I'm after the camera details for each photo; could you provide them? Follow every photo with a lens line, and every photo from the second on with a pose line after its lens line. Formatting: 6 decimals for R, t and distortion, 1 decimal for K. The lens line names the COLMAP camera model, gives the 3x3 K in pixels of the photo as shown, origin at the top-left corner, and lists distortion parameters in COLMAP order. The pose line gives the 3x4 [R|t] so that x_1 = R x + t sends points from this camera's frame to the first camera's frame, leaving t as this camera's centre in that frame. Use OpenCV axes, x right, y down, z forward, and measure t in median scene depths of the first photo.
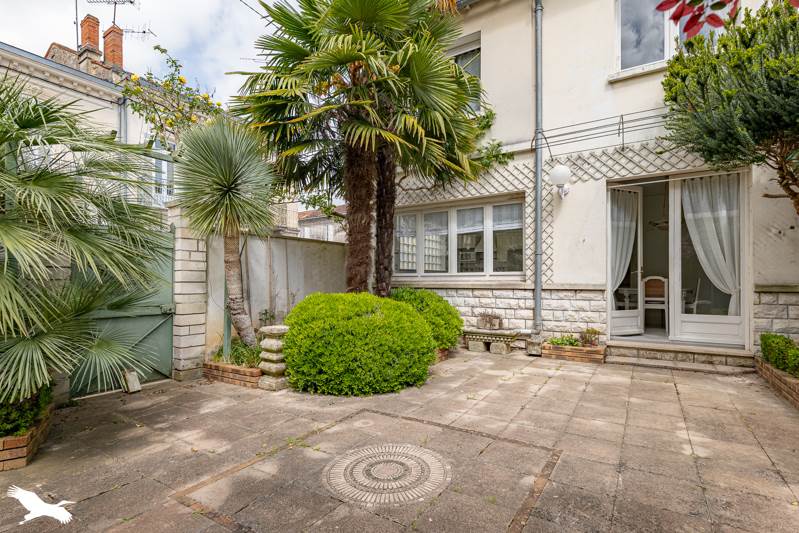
lens RADIAL K [[385.8, 0, 398.8], [0, 385.8, 272.9], [0, 0, 1]] dist [0.001810, 0.000442]
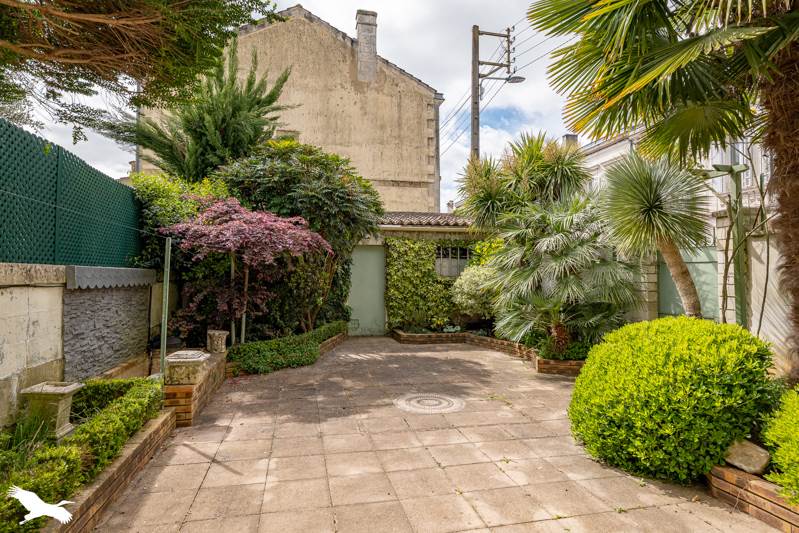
lens RADIAL K [[436.2, 0, 395.9], [0, 436.2, 266.9], [0, 0, 1]] dist [0.000854, 0.000337]
pose [[-0.704219, -0.016575, -0.709789, 1.102921], [0.014641, 0.999176, -0.037859, -0.027613], [0.709832, -0.037053, -0.703396, 1.695772]]
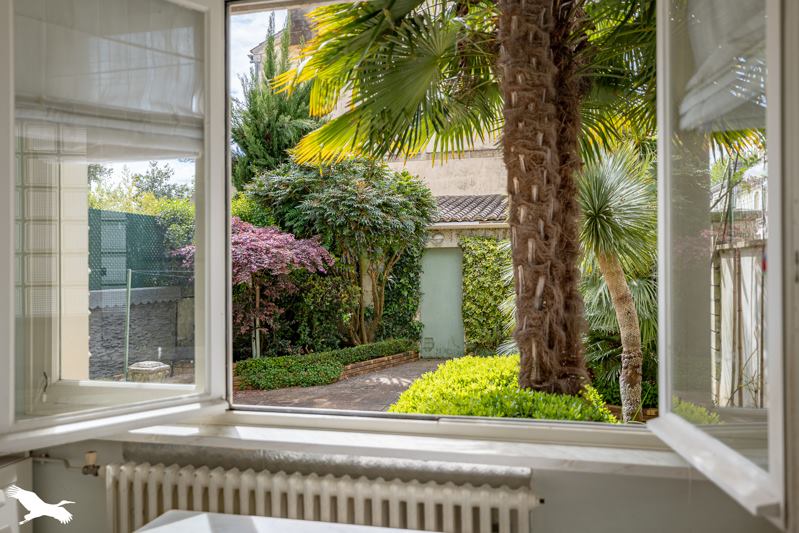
lens RADIAL K [[650.5, 0, 399.3], [0, 650.5, 267.4], [0, 0, 1]] dist [-0.009738, -0.001834]
pose [[-0.947609, 0.010044, -0.319276, 0.556740], [0.018426, 0.999560, -0.023243, -0.096384], [0.318902, -0.027909, -0.947377, 2.745342]]
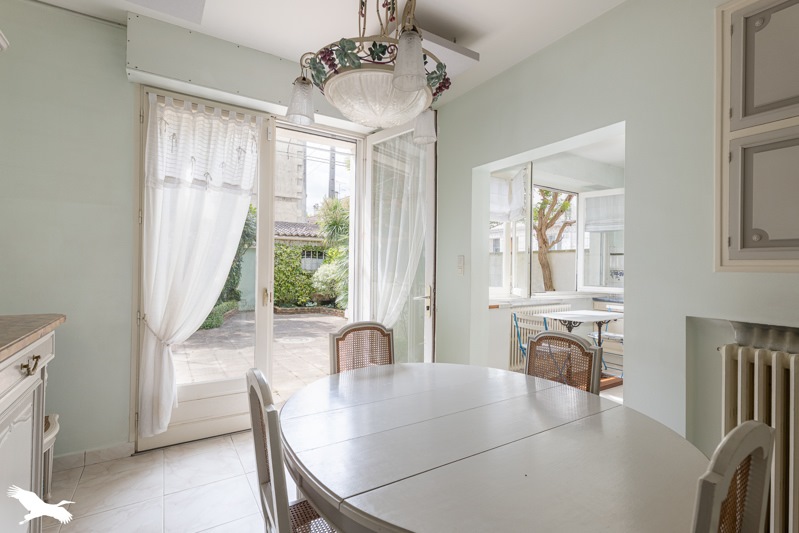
lens RADIAL K [[382.1, 0, 399.1], [0, 382.1, 264.4], [0, 0, 1]] dist [-0.001786, 0.000076]
pose [[-0.429478, -0.011122, -0.903009, 1.866031], [0.005985, 0.999867, -0.015162, -0.062956], [0.903058, -0.011916, -0.429354, 2.345673]]
